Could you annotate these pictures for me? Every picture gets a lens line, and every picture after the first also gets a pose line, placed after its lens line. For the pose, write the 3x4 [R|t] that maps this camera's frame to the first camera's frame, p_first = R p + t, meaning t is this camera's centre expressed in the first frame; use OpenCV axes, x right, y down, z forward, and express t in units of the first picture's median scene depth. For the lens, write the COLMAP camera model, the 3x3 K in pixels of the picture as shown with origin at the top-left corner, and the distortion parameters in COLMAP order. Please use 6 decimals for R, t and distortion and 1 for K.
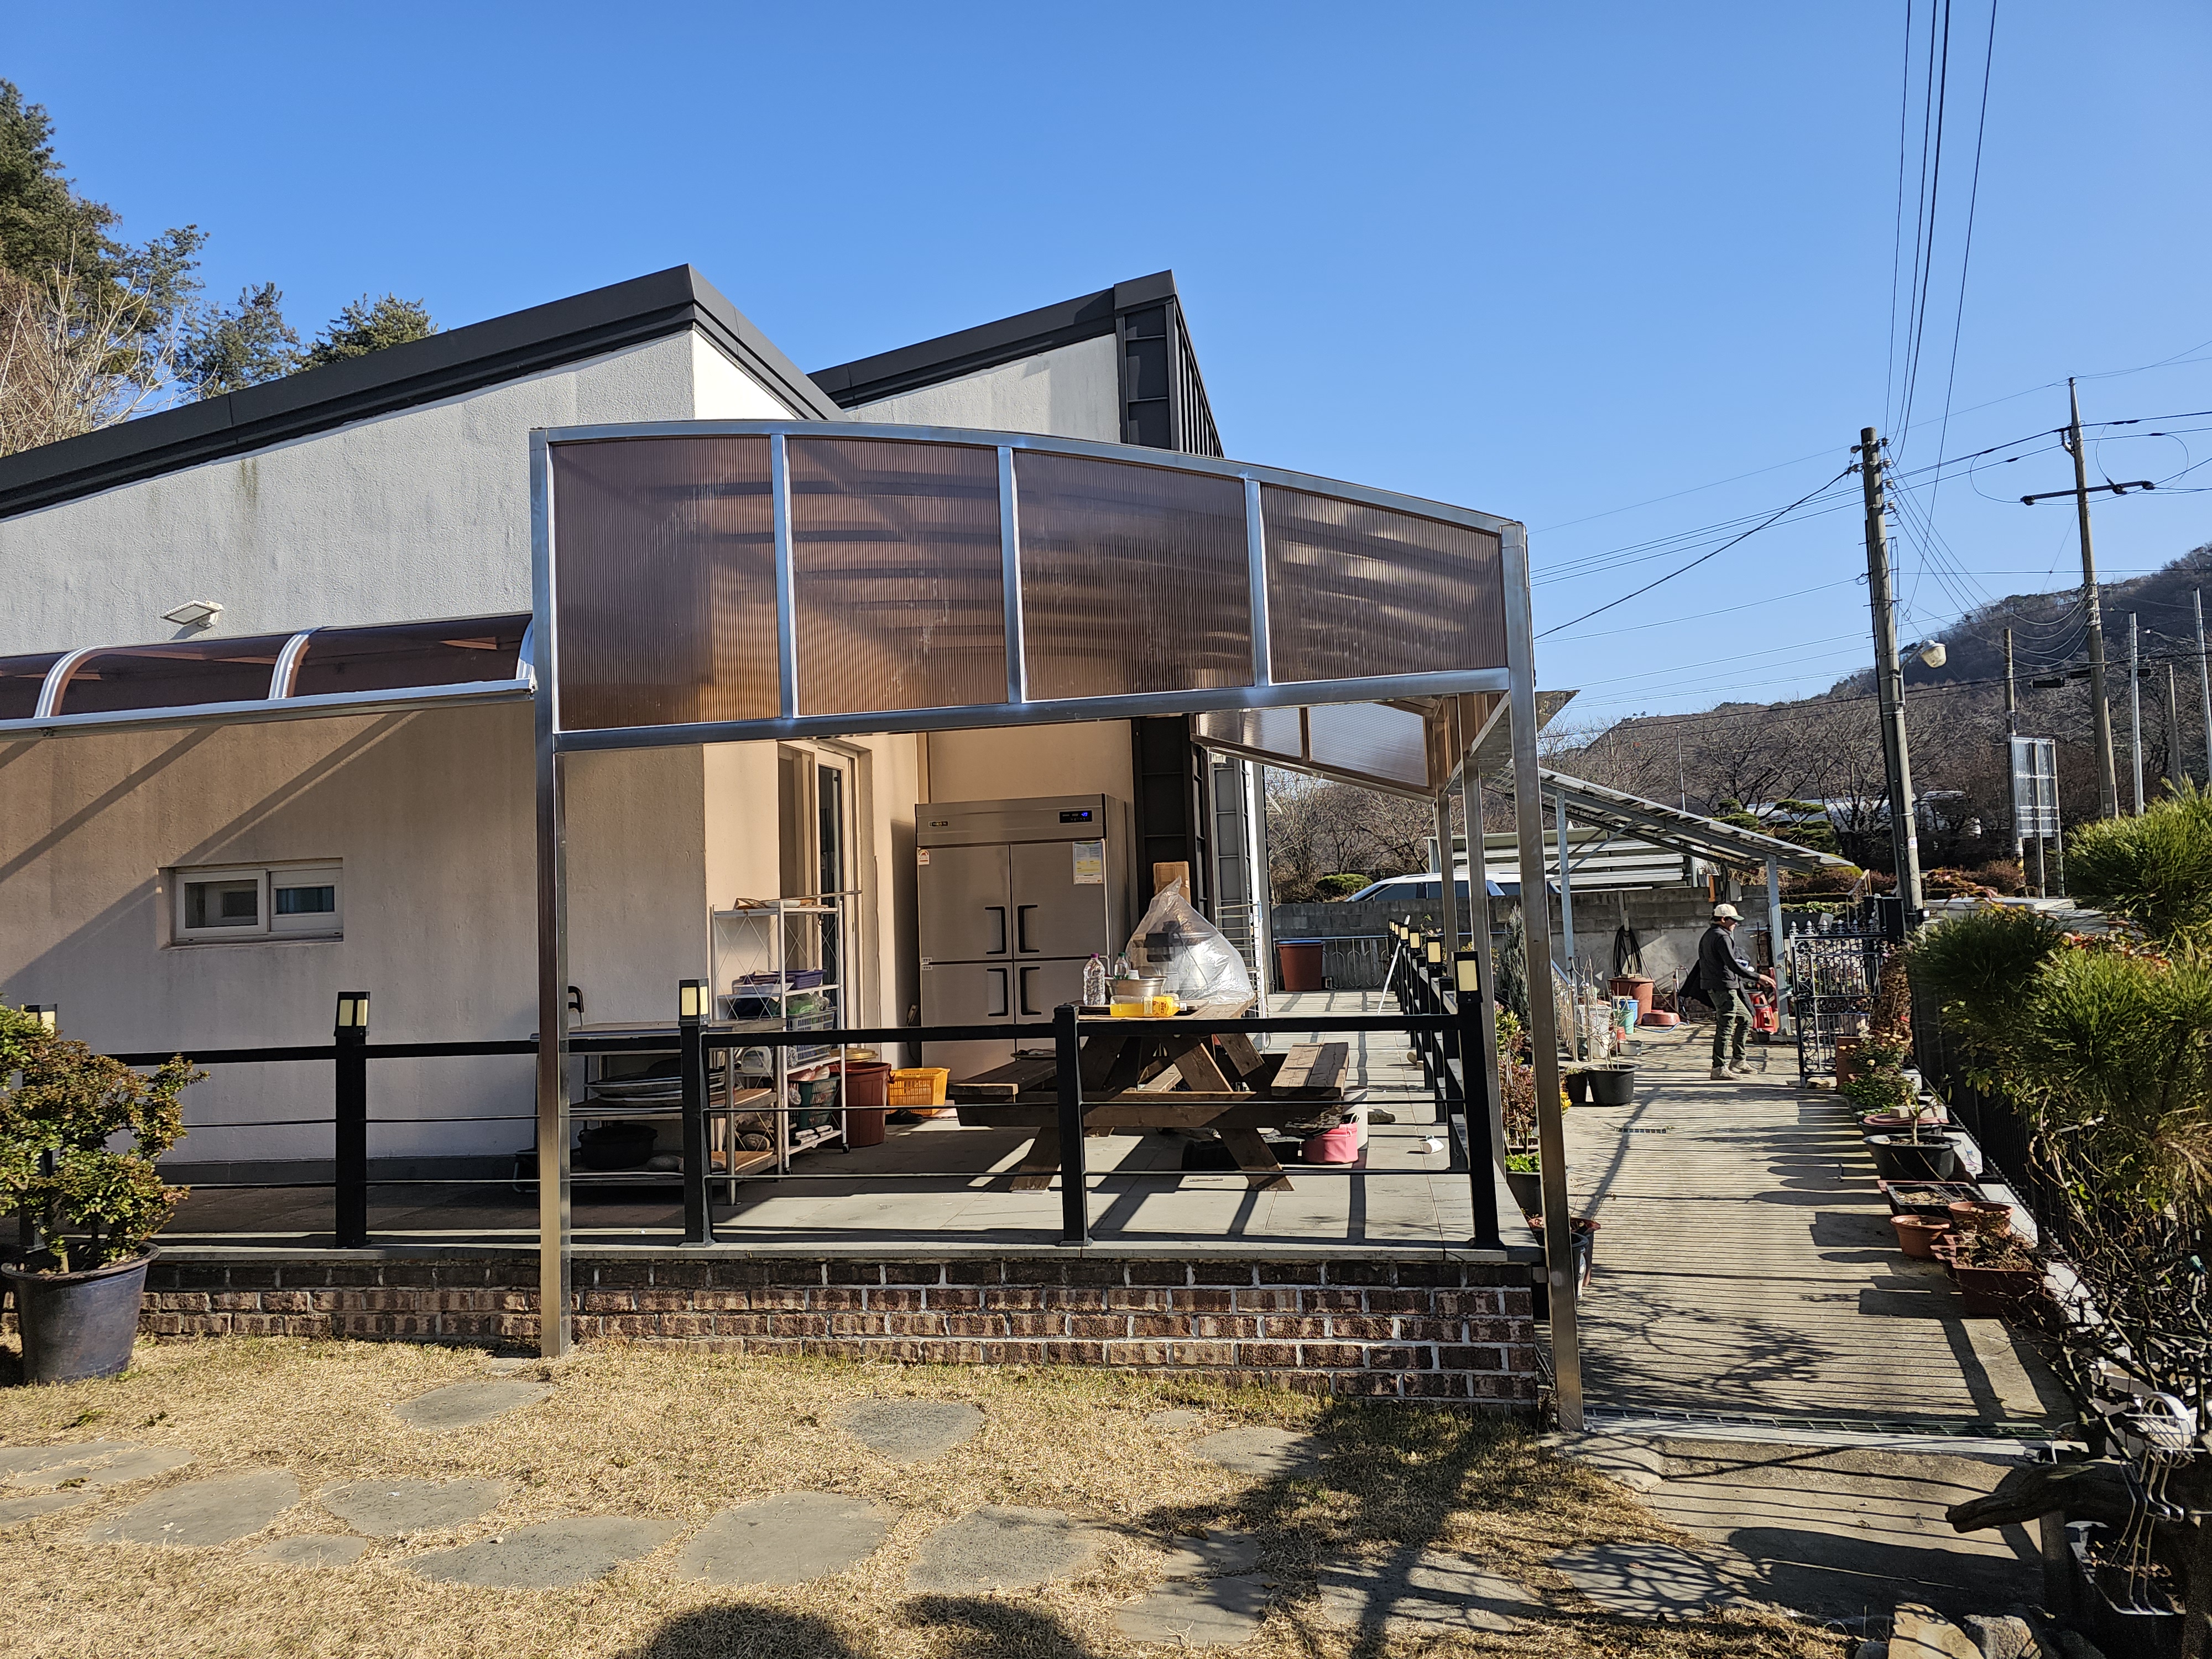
lens RADIAL K [[1479.2, 0, 1102.7], [0, 1479.2, 813.8], [0, 0, 1]] dist [0.055453, -0.044042]
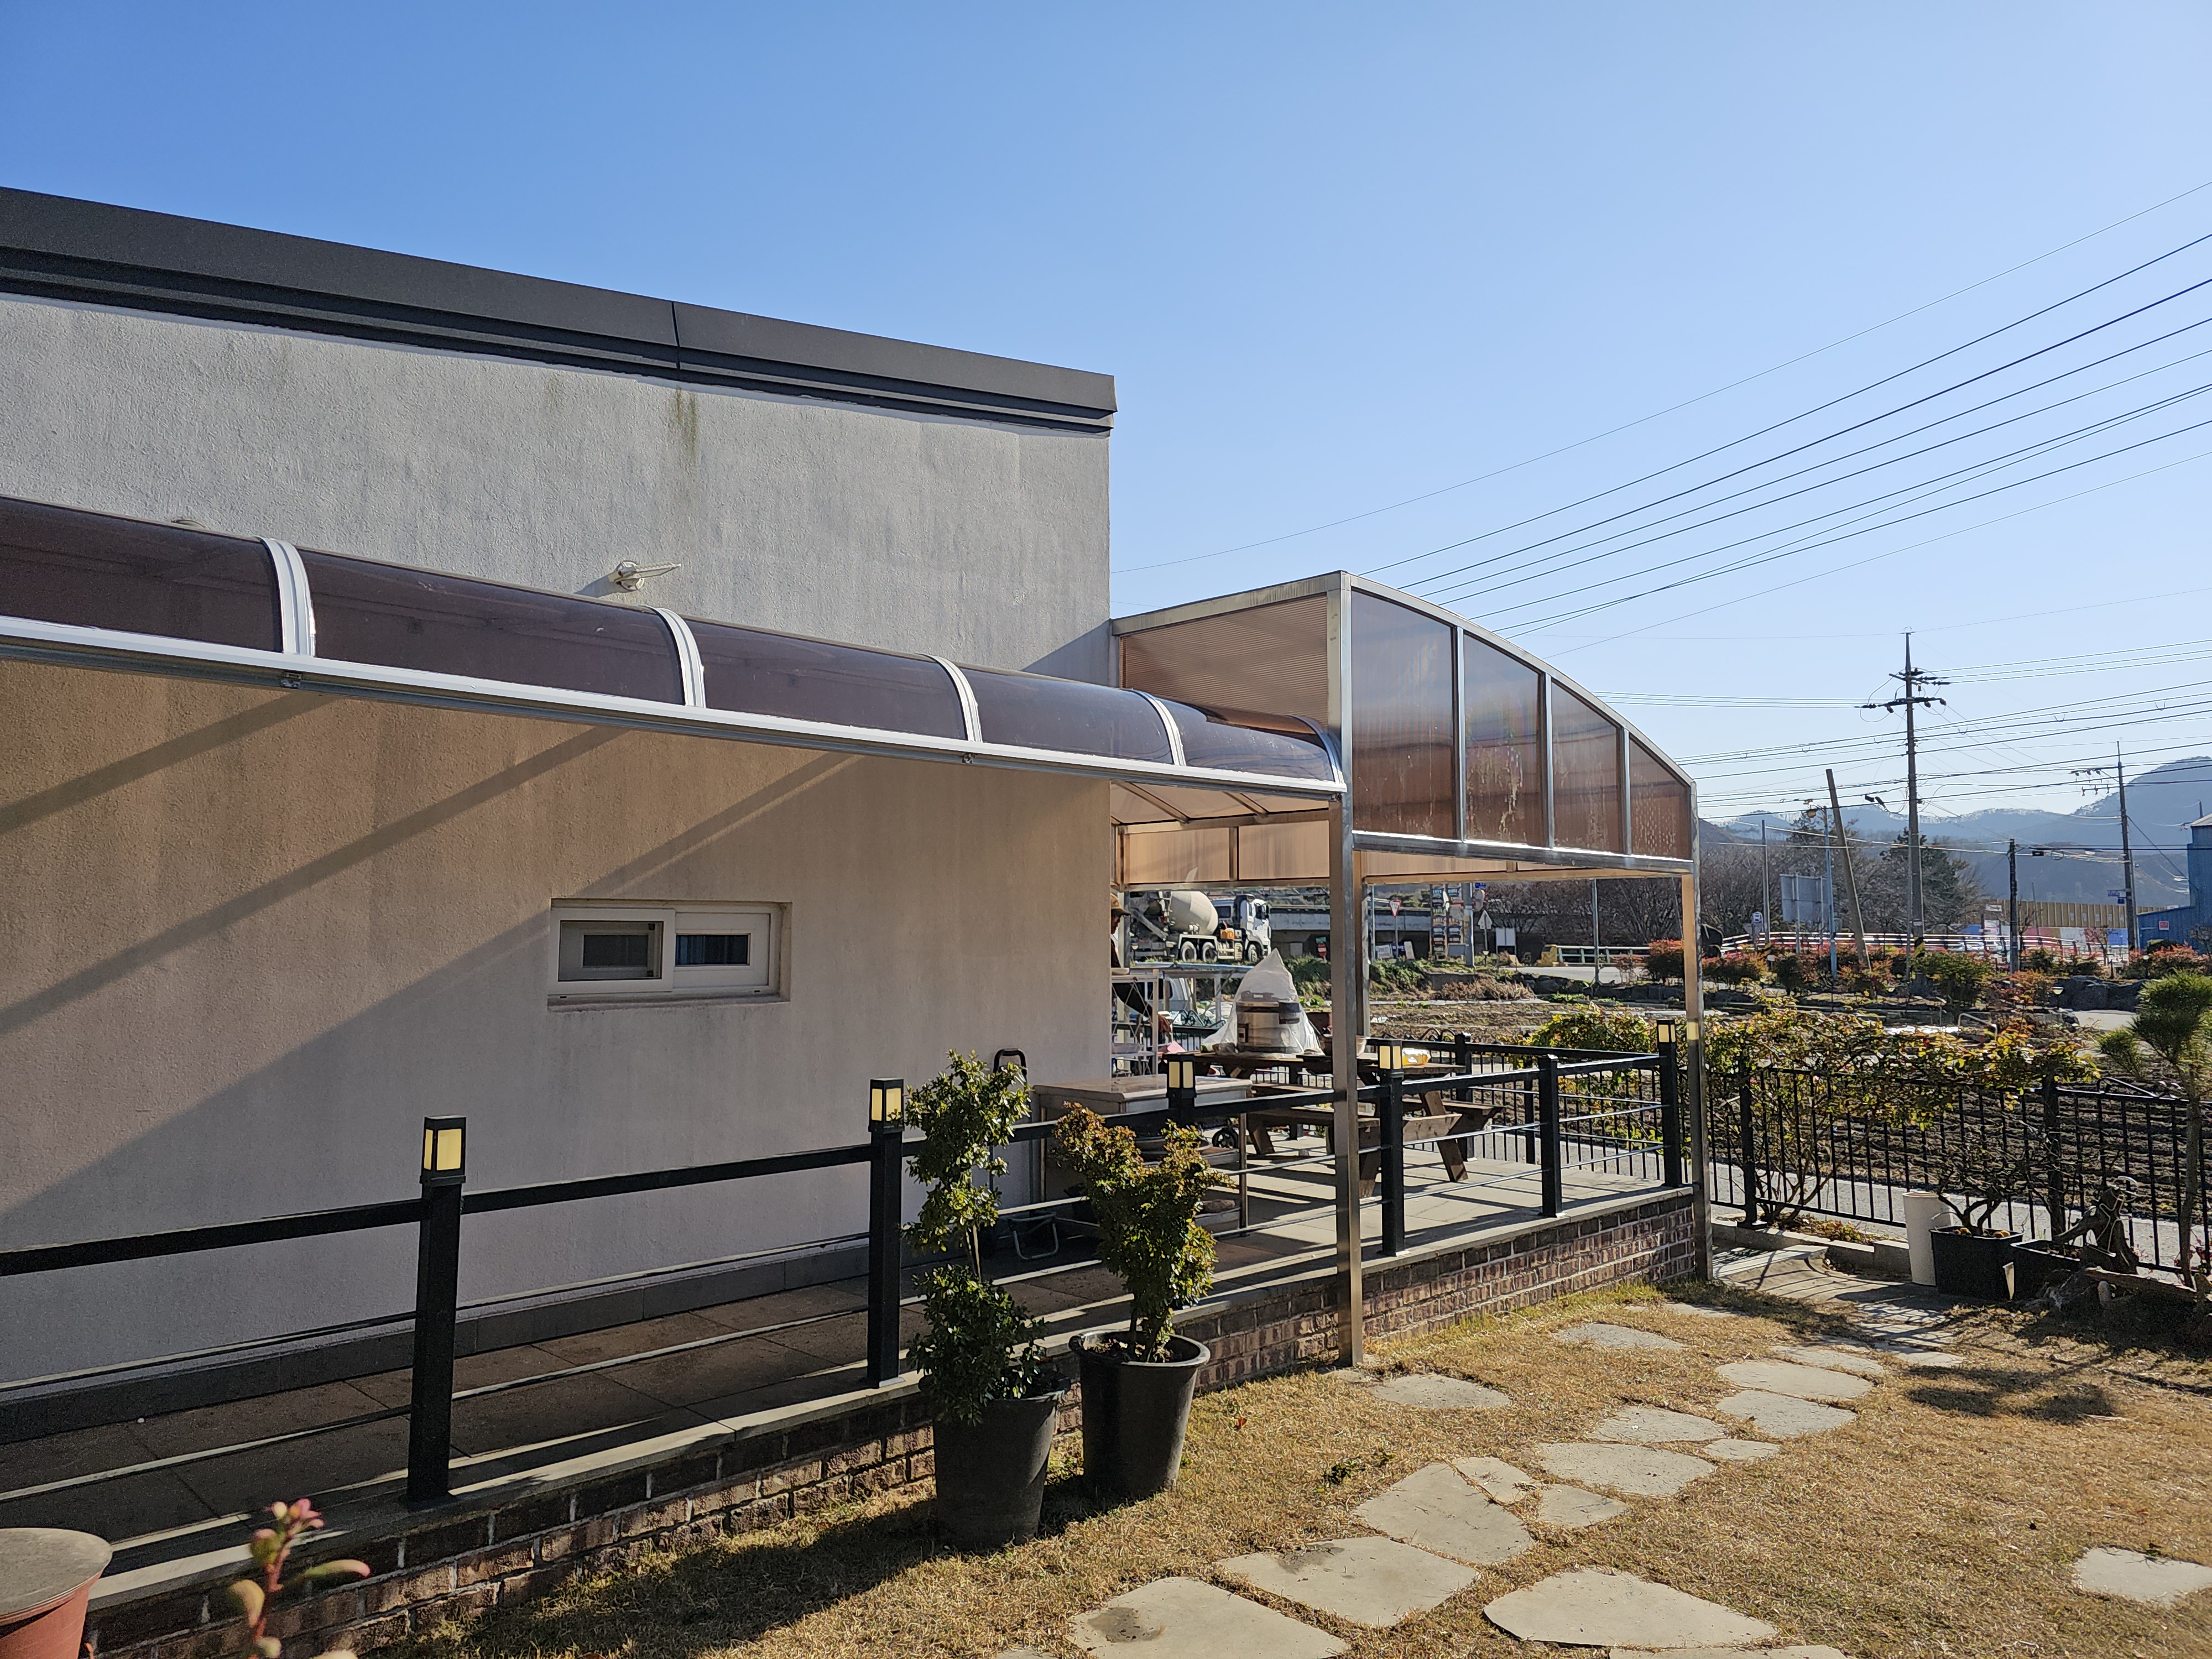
lens RADIAL K [[1479.2, 0, 1099.7], [0, 1479.2, 828.0], [0, 0, 1]] dist [0.055453, -0.044042]
pose [[0.567075, 0.106633, 0.816735, -1.332767], [-0.075328, 0.994143, -0.077494, 0.047272], [-0.820215, -0.017578, 0.571786, 0.455675]]
